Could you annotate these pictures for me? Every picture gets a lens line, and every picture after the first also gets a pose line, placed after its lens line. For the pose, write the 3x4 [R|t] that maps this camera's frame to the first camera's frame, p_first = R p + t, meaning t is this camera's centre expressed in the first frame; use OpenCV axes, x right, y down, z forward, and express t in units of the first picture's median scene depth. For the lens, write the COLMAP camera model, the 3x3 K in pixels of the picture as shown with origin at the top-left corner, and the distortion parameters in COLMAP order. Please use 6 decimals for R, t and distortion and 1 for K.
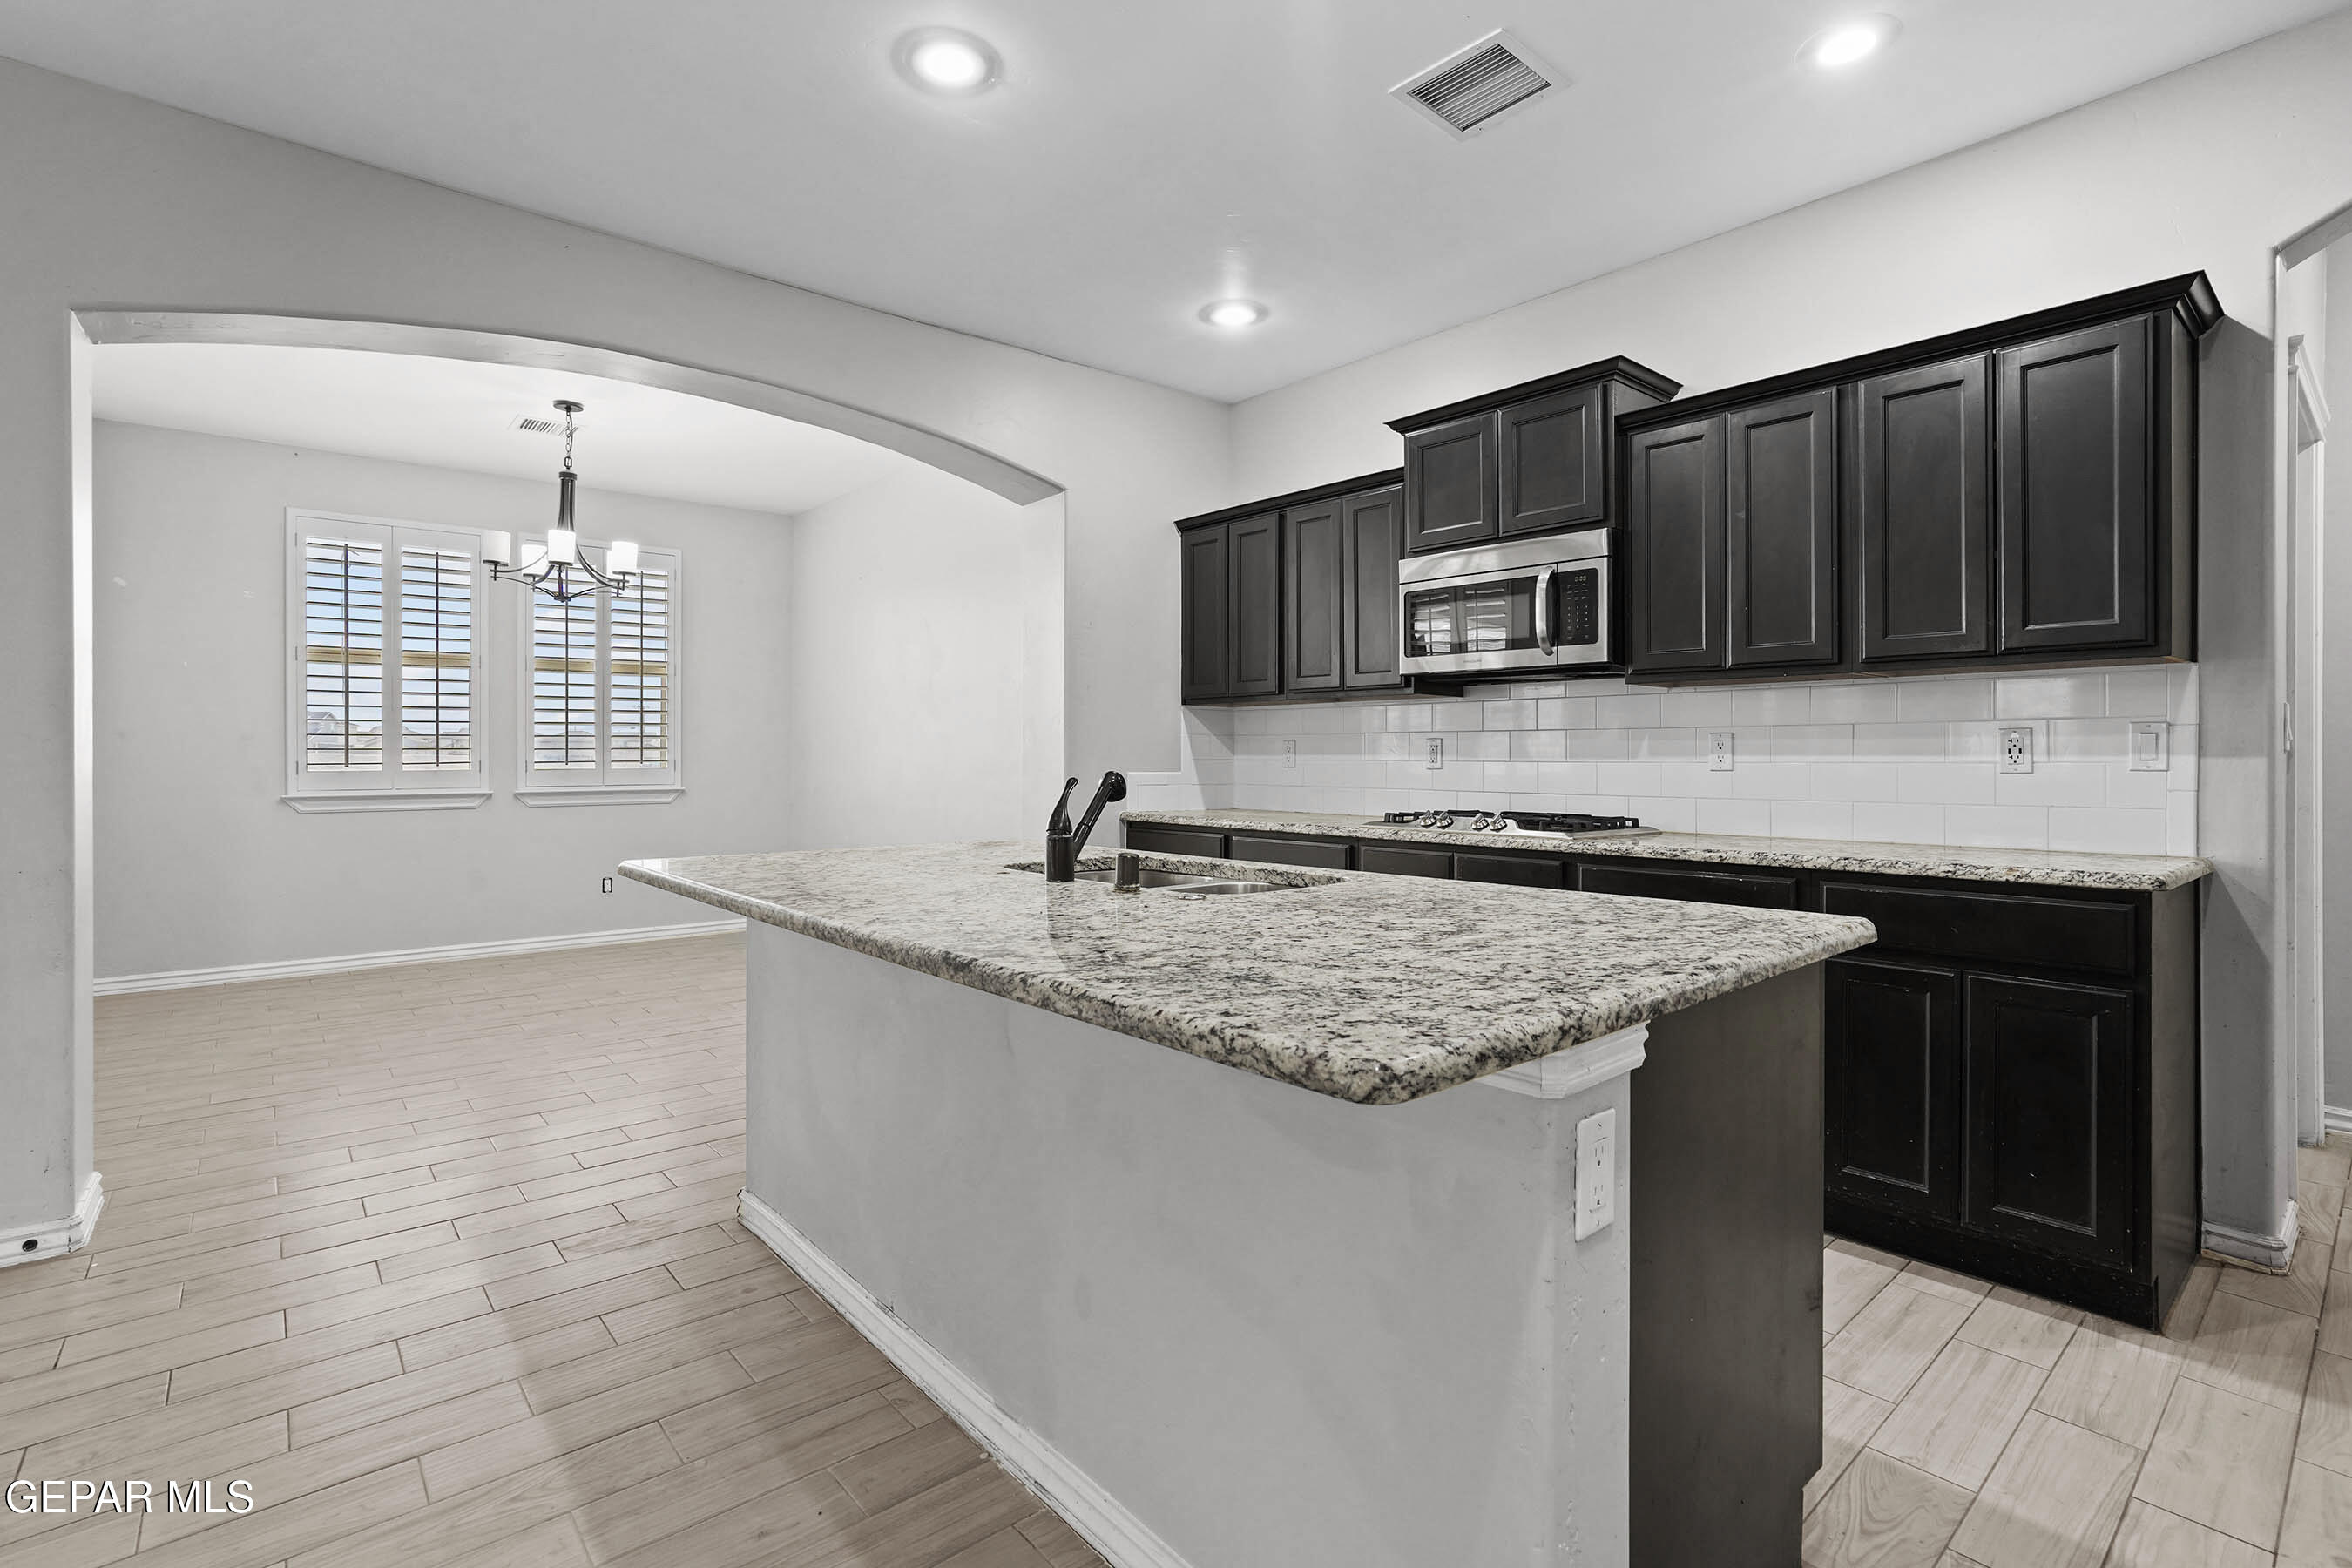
lens RADIAL K [[1100.4, 0, 1154.0], [0, 1100.4, 760.8], [0, 0, 1]] dist [-0.037757, 0.023416]
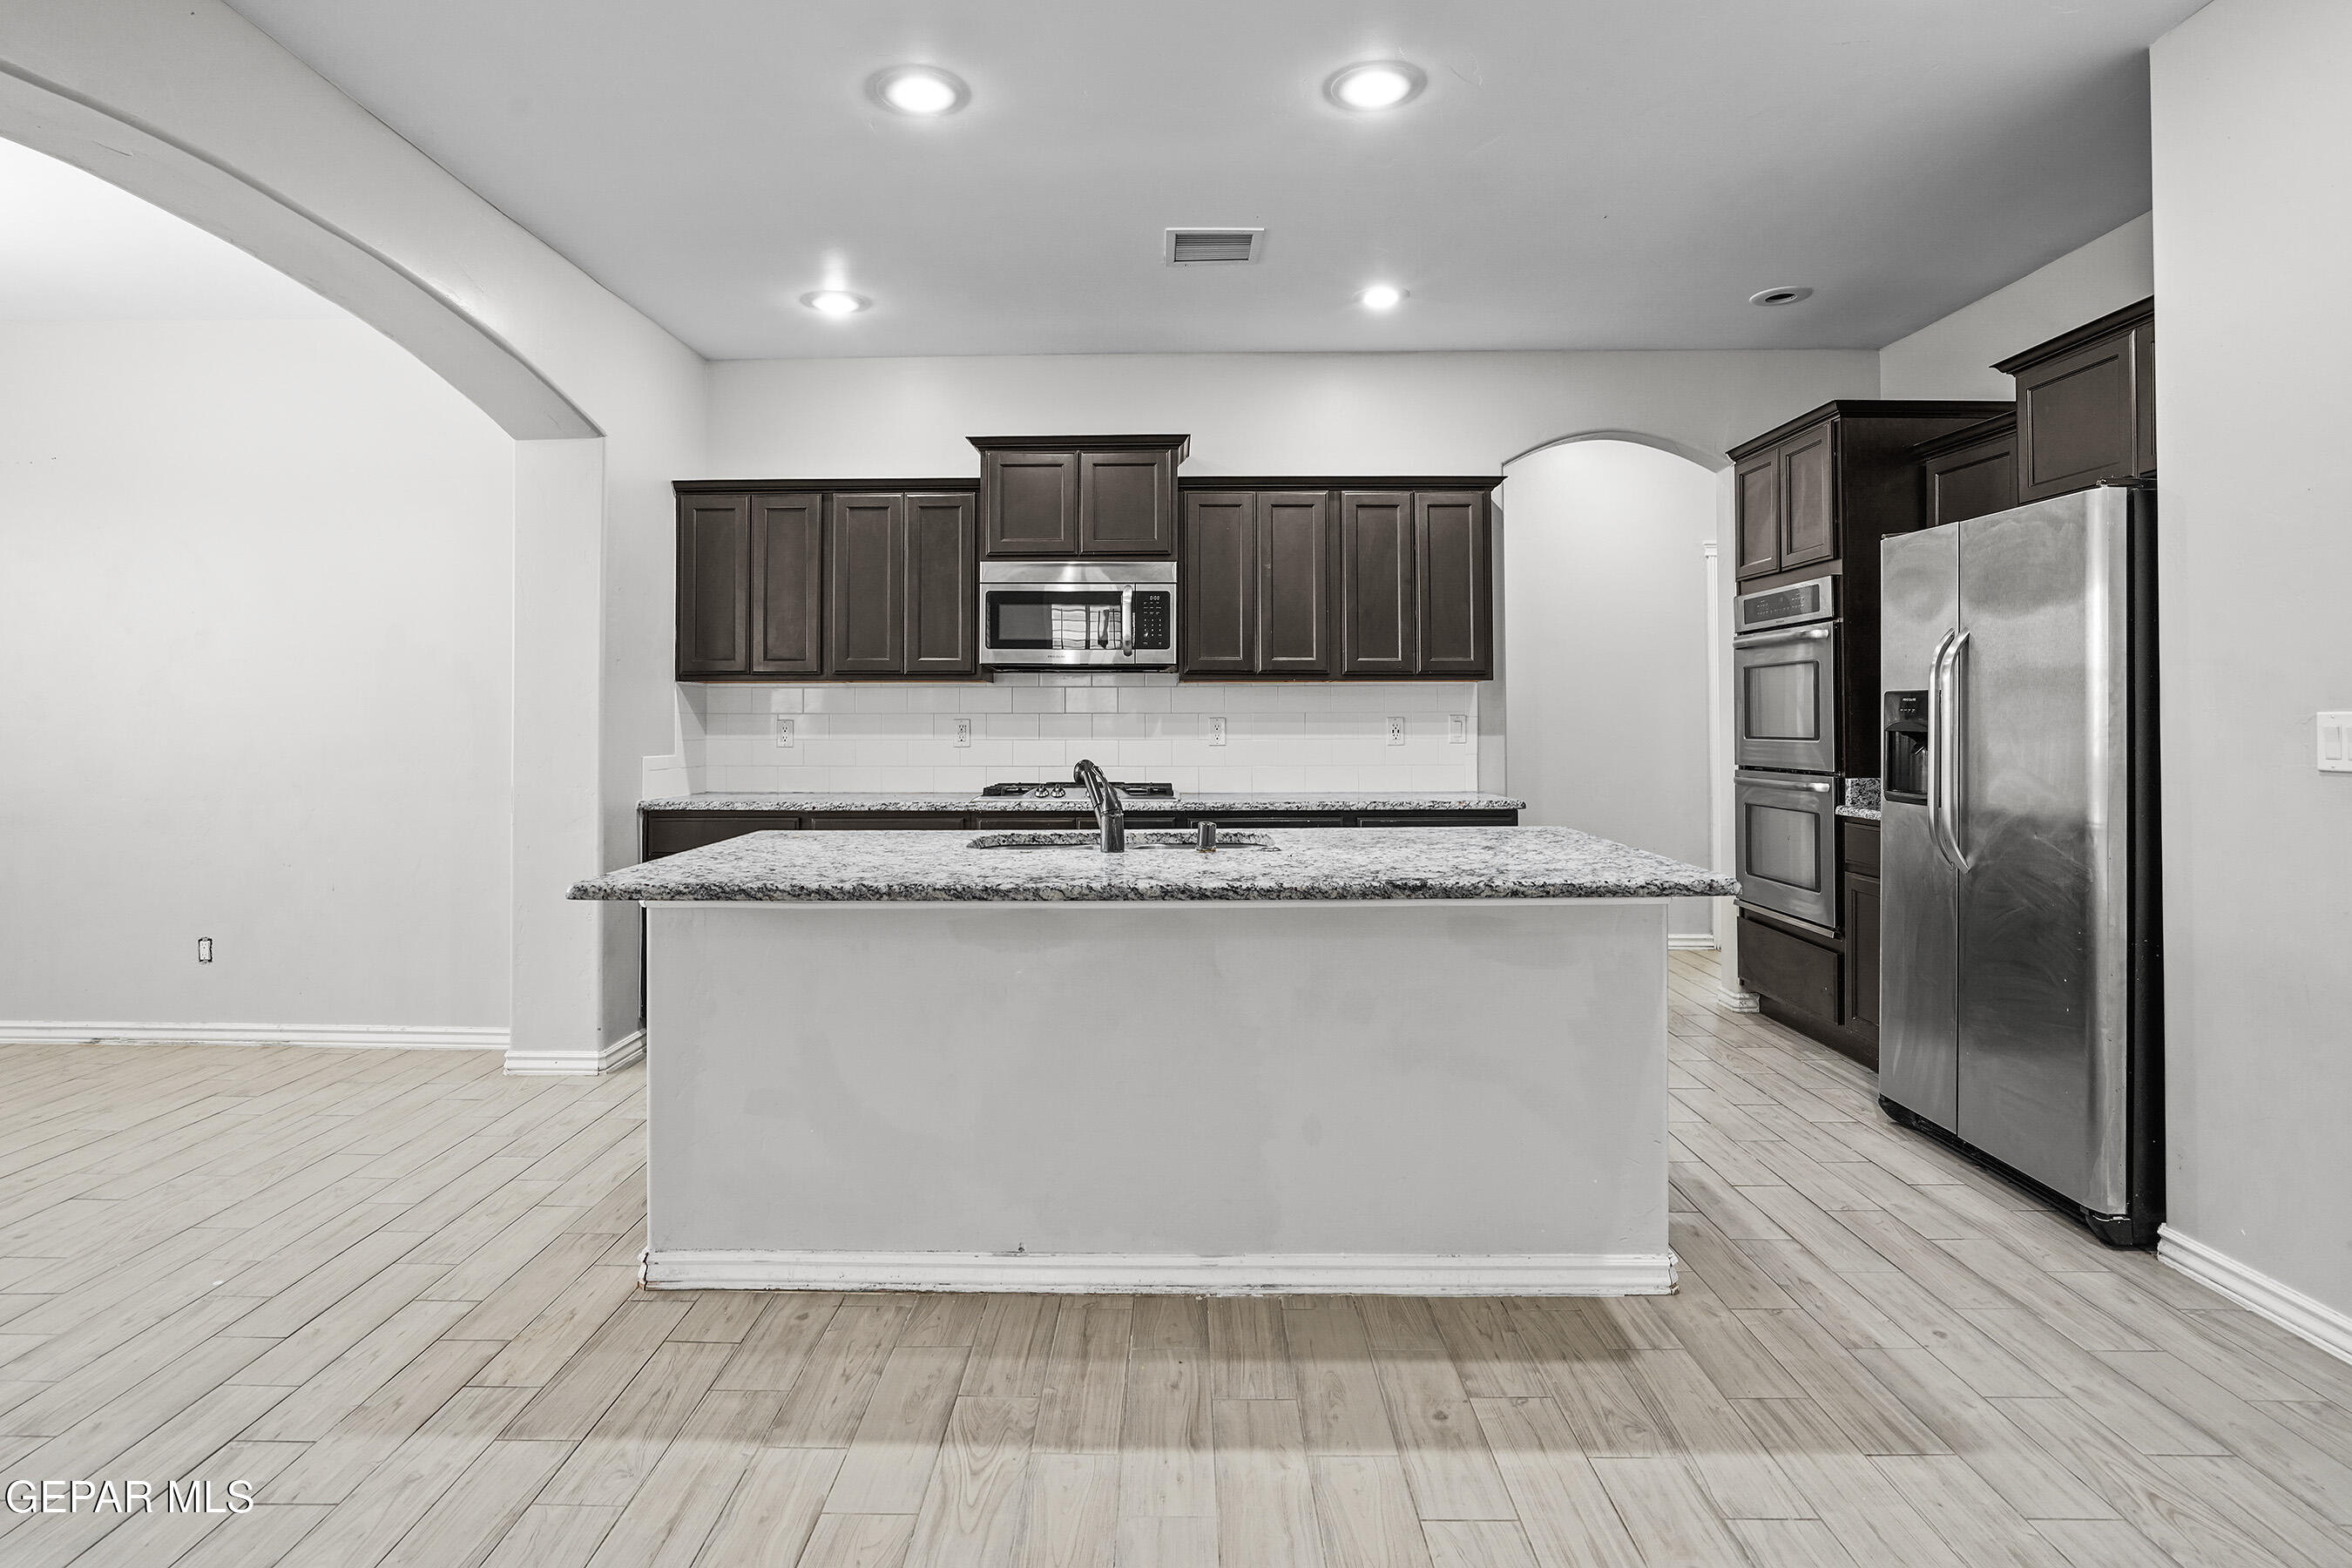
lens RADIAL K [[1222.8, 0, 1167.5], [0, 1222.8, 690.4], [0, 0, 1]] dist [-0.025757, 0.001221]
pose [[0.656946, 0.012394, 0.753836, -0.589058], [0.006867, 0.999725, -0.022421, -0.021329], [-0.753906, 0.019905, 0.656680, 0.032920]]
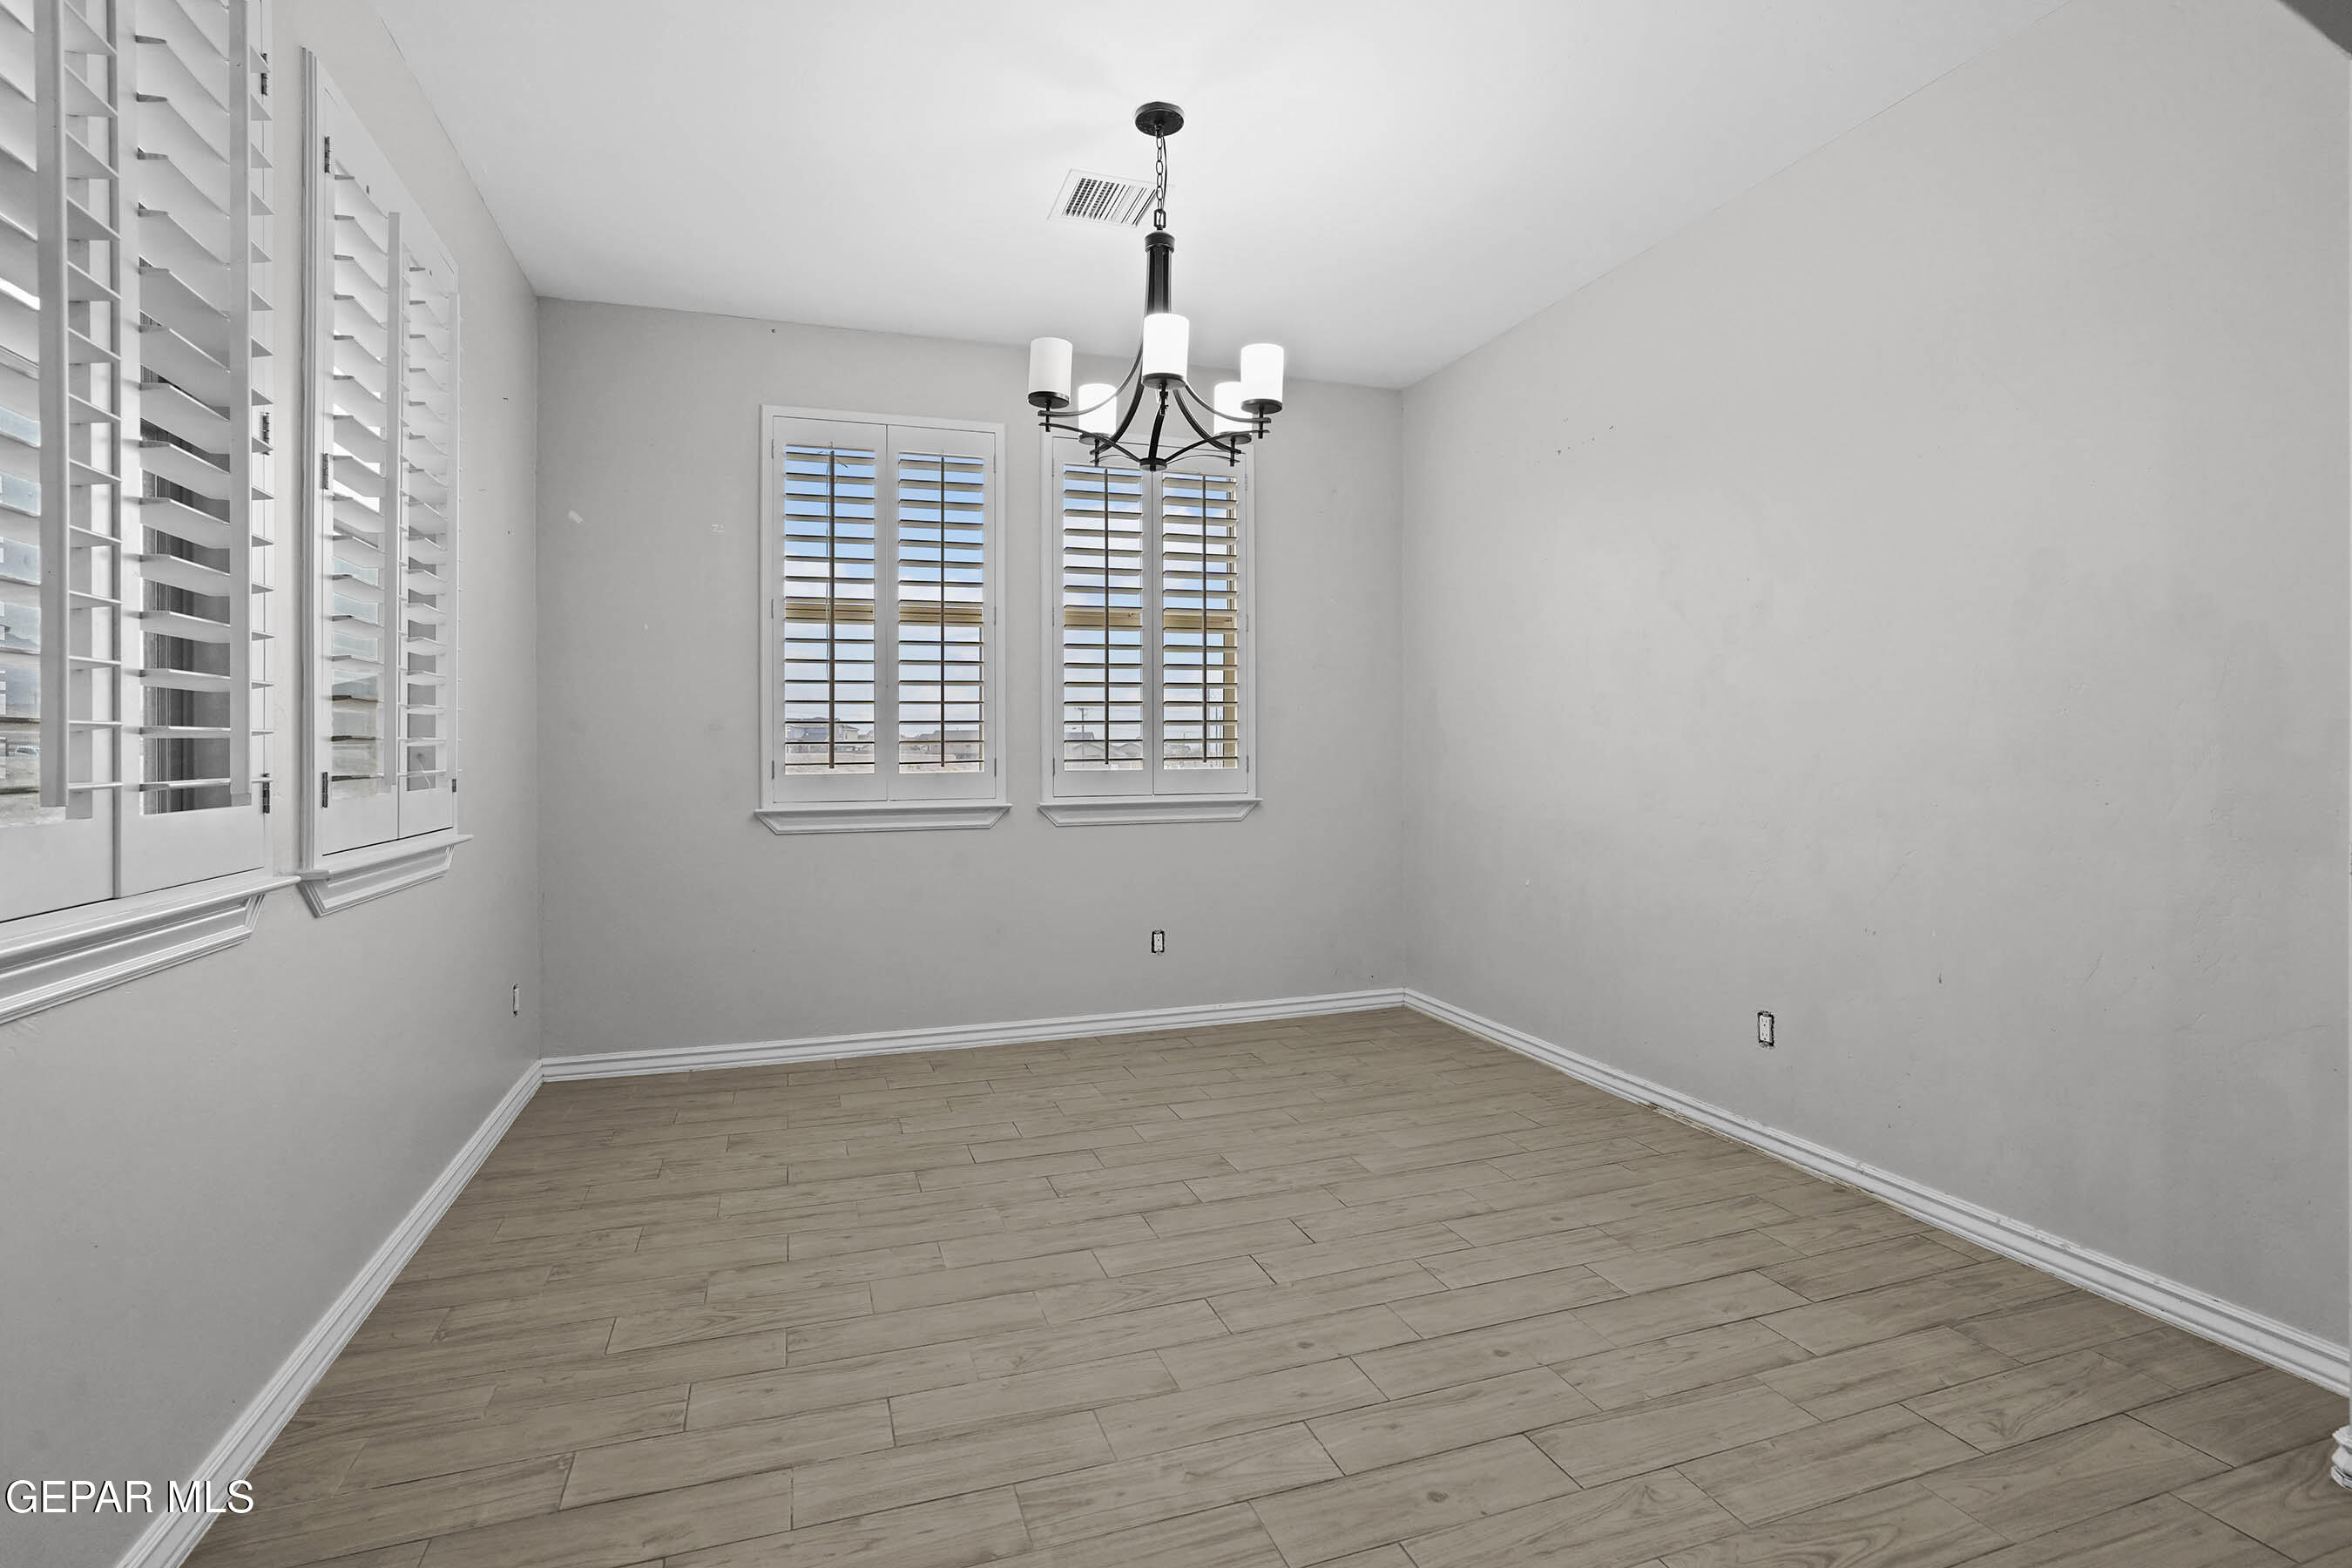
lens RADIAL K [[1100.4, 0, 1154.0], [0, 1100.4, 760.8], [0, 0, 1]] dist [-0.037757, 0.023416]
pose [[0.932098, -0.001147, -0.362205, -0.442901], [0.002856, 0.999987, 0.004185, -0.002652], [0.362196, -0.004935, 0.932089, 0.626523]]
